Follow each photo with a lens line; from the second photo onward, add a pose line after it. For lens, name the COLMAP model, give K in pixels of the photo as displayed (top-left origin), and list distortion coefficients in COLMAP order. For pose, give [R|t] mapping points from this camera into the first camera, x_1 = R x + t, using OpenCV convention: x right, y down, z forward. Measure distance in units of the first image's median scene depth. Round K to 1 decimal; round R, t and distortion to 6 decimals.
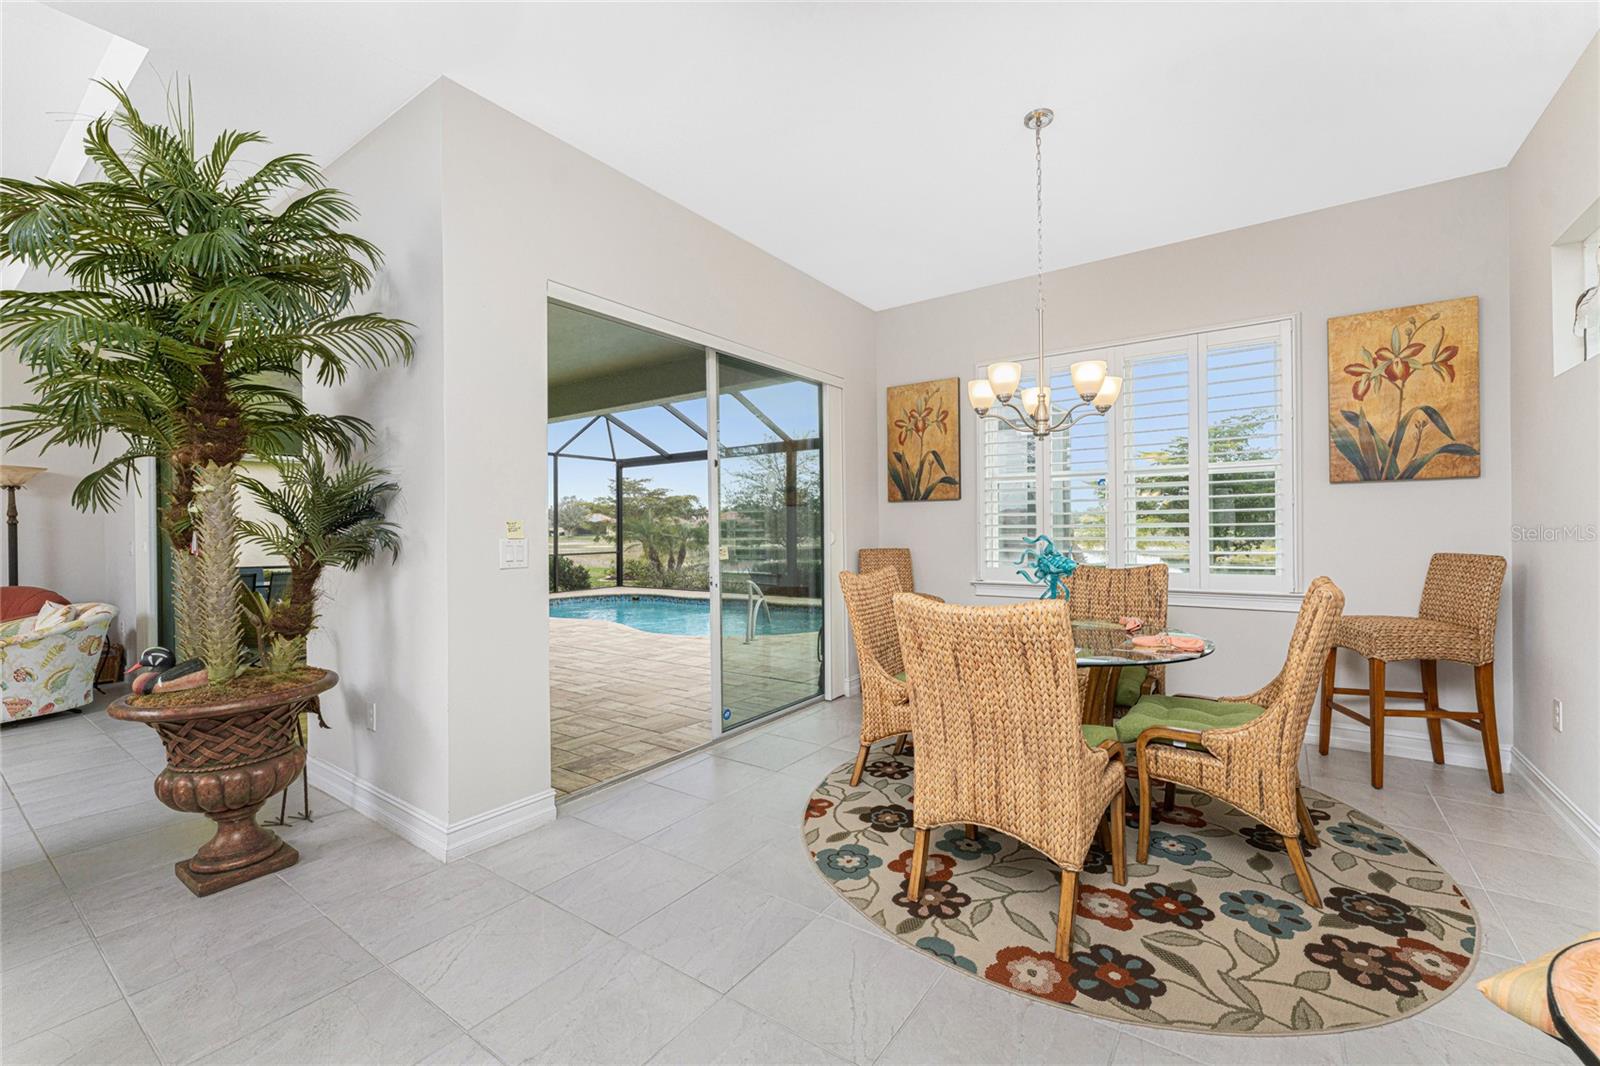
lens RADIAL K [[652.7, 0, 788.4], [0, 652.7, 534.4], [0, 0, 1]] dist [-0.003989, 0.000368]
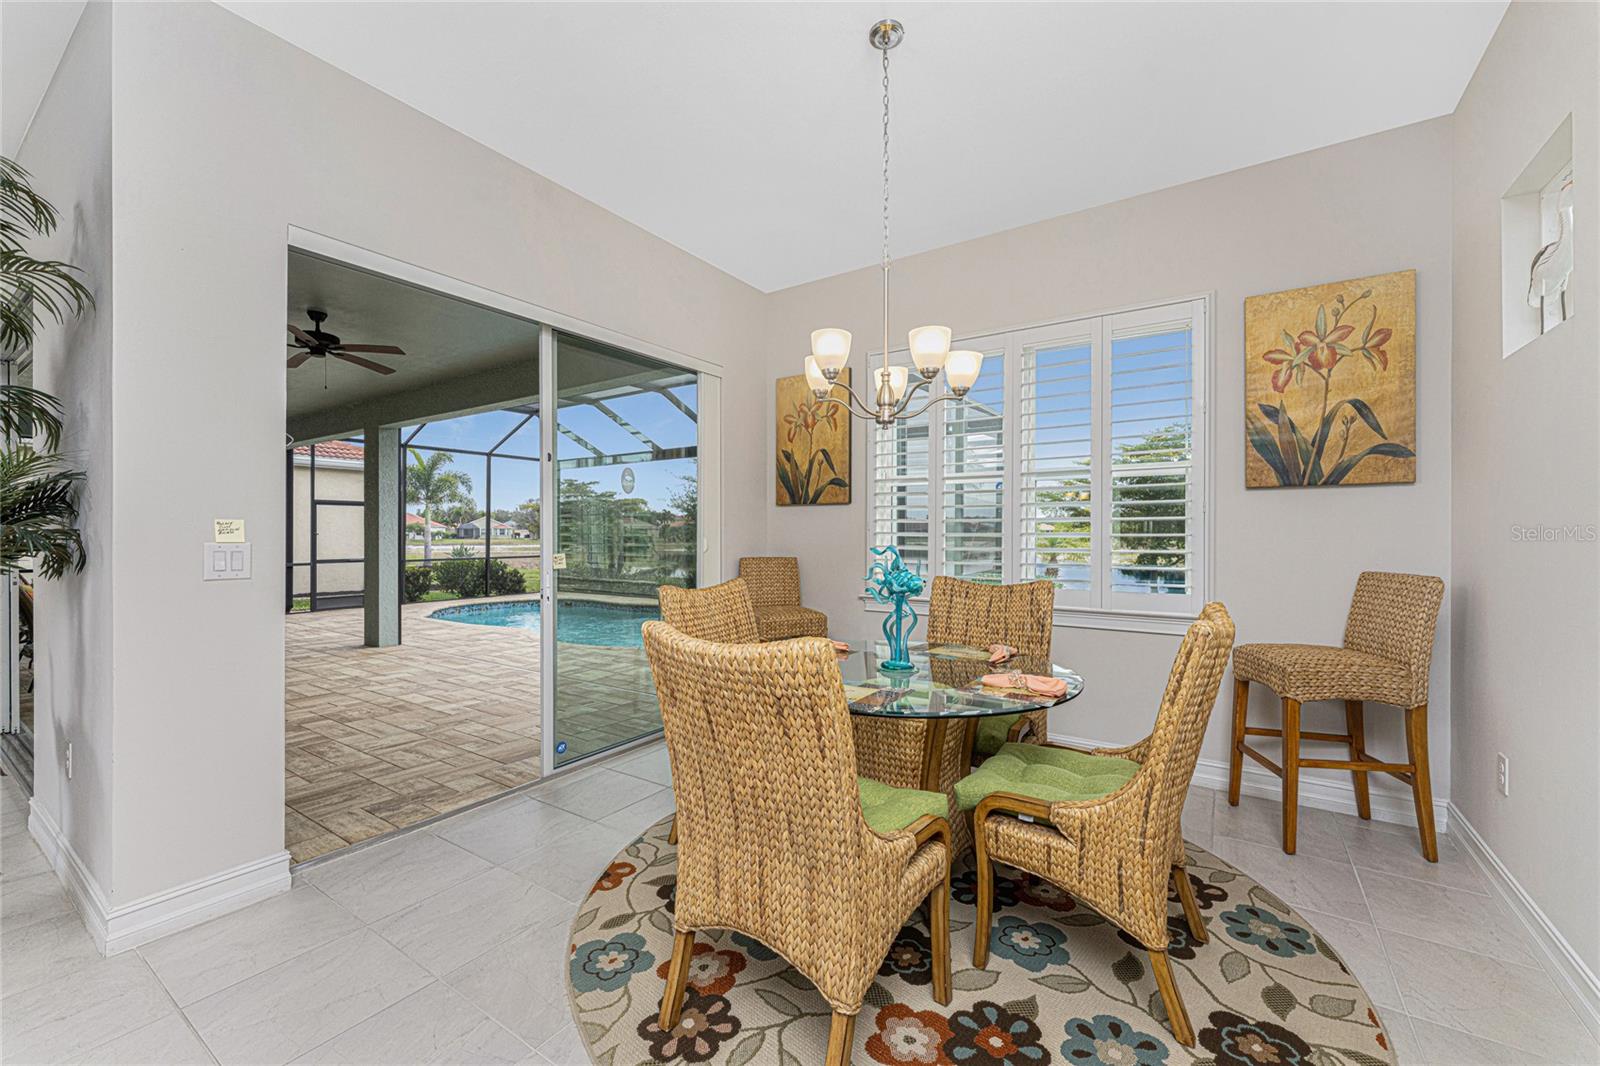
lens RADIAL K [[652.7, 0, 761.3], [0, 652.7, 538.5], [0, 0, 1]] dist [-0.003989, 0.000368]
pose [[0.999745, 0.011858, 0.019196, 0.199433], [-0.011831, 0.999929, -0.001537, -0.004300], [-0.019212, 0.001310, 0.999815, 0.171680]]
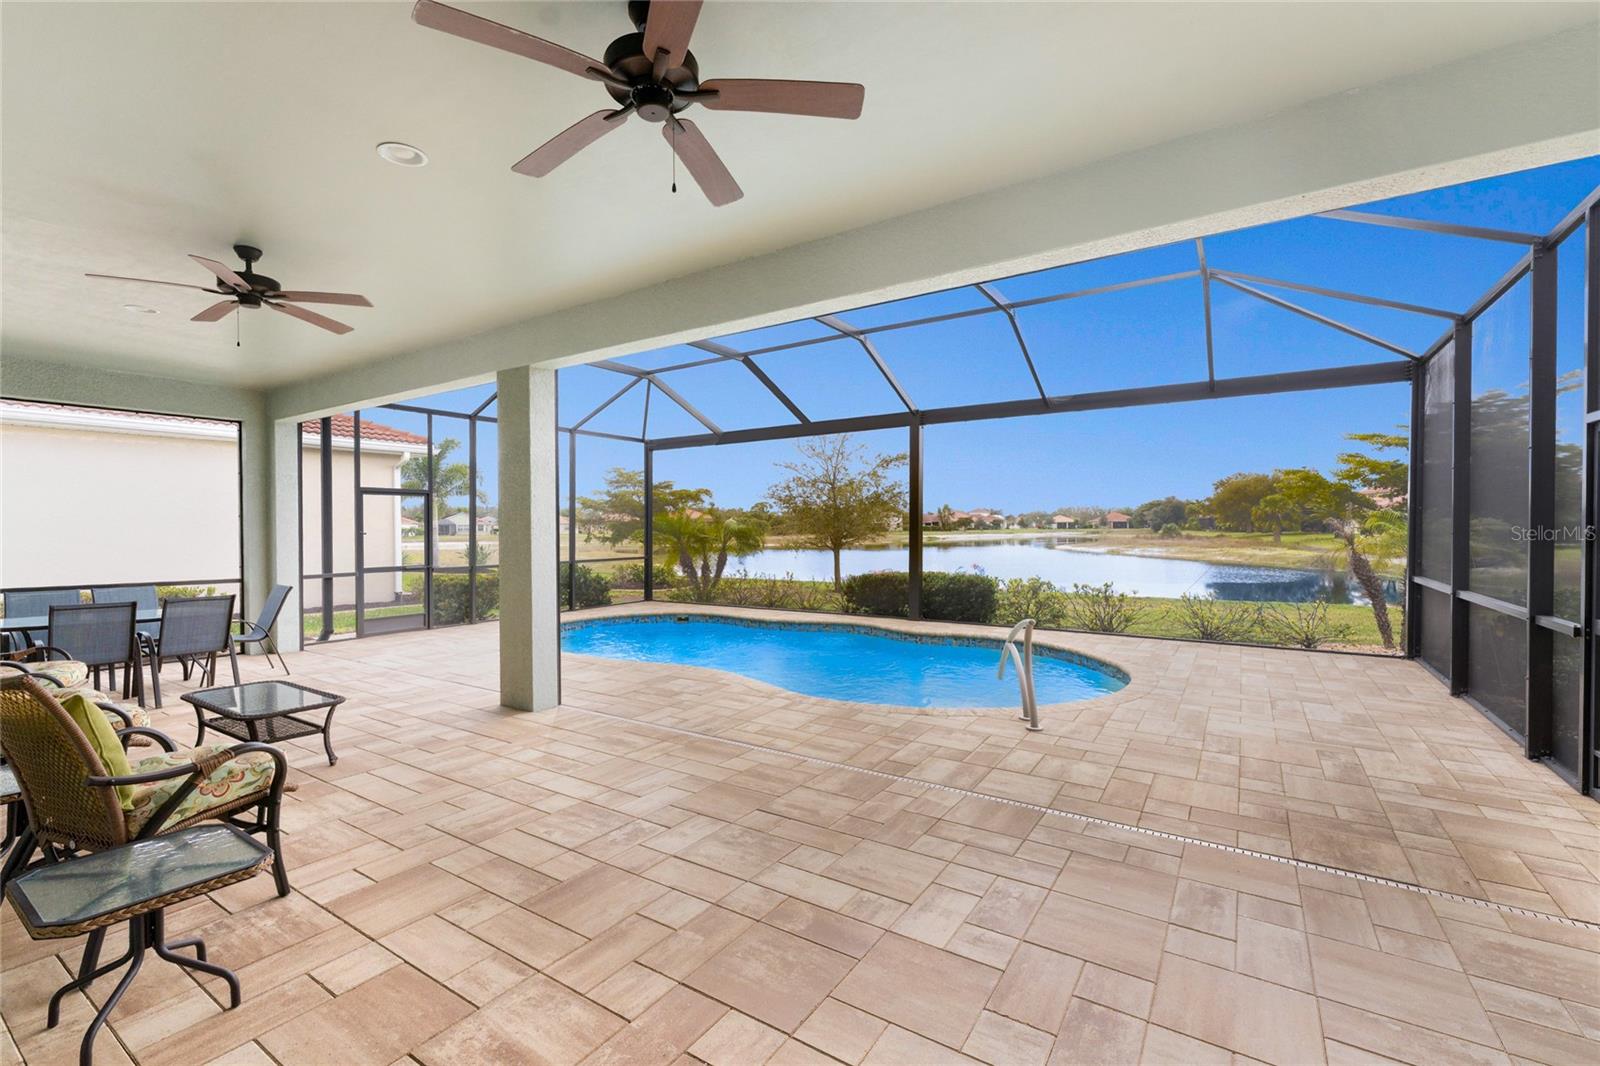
lens RADIAL K [[669.1, 0, 784.3], [0, 669.1, 527.0], [0, 0, 1]] dist [0.008780, -0.000255]
pose [[0.997076, 0.006261, 0.076155, -1.140731], [-0.005526, 0.999936, -0.009851, -0.019926], [-0.076212, 0.009401, 0.997047, 1.328110]]
